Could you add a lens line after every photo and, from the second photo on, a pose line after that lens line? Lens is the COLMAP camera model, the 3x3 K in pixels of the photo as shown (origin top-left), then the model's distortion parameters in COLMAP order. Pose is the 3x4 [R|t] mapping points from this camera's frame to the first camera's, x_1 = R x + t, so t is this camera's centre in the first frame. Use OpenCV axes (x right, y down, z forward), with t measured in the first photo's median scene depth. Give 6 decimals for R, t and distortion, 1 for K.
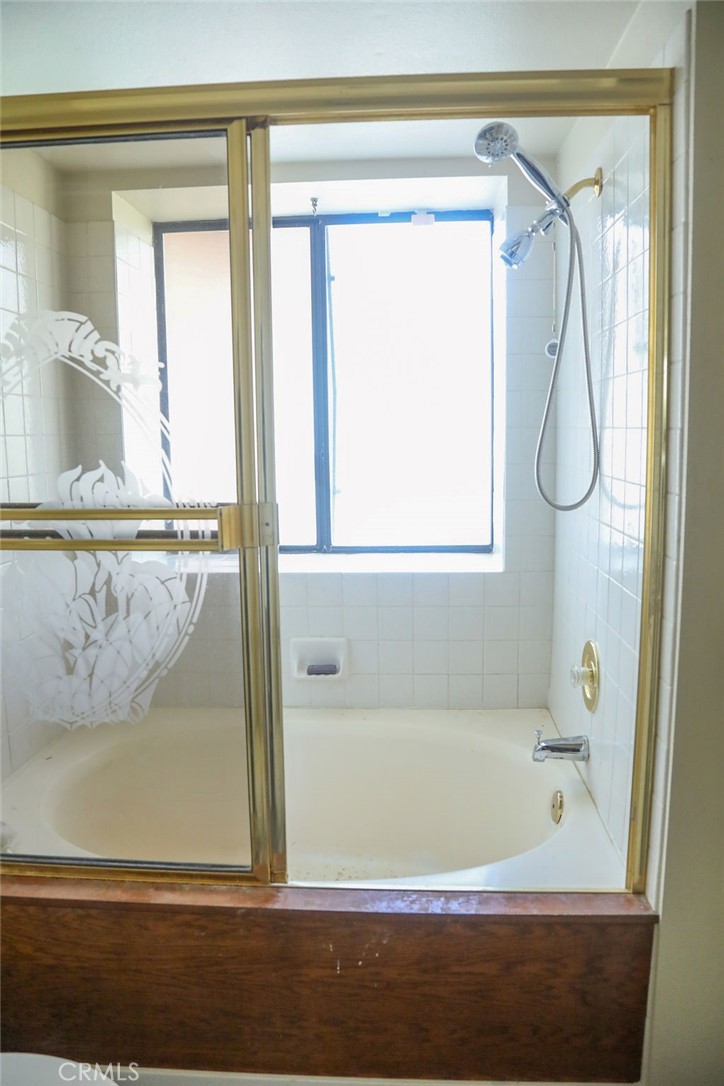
lens RADIAL K [[787.3, 0, 362.0], [0, 787.3, 543.0], [0, 0, 1]] dist [-0.113521, 0.066141]
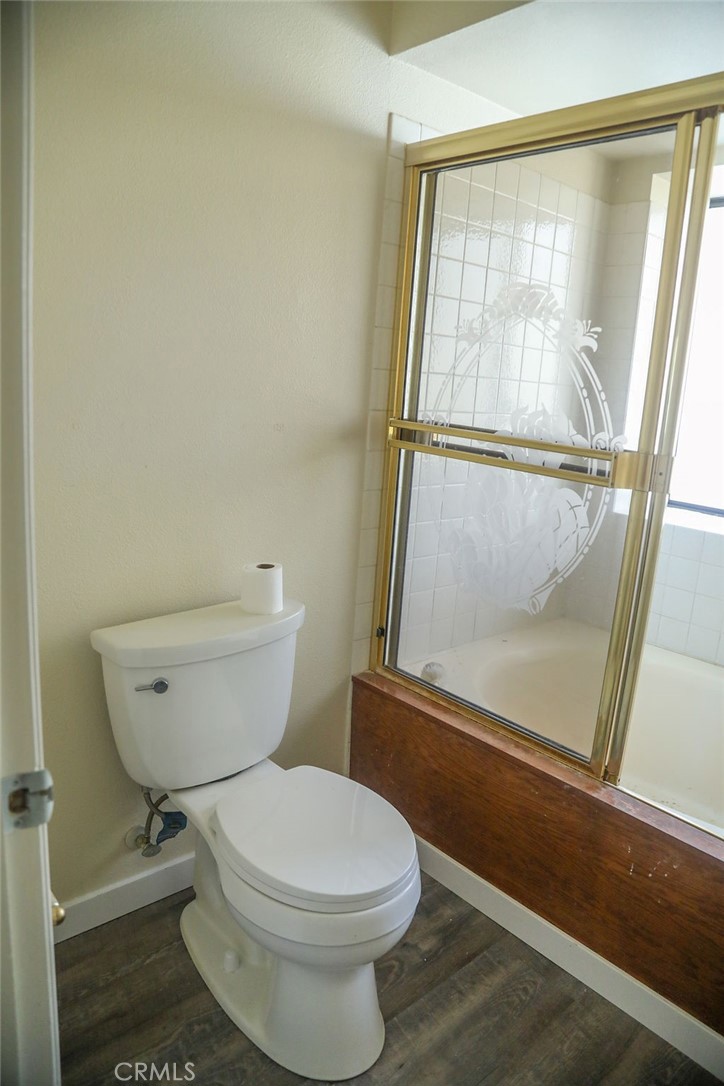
lens RADIAL K [[738.6, 0, 360.7], [0, 738.6, 529.6], [0, 0, 1]] dist [-0.119337, 0.073062]
pose [[0.711219, 0.204637, -0.672526, 0.287672], [-0.173709, 0.978184, 0.113940, 0.011285], [0.681170, 0.035787, 0.731250, -0.063371]]
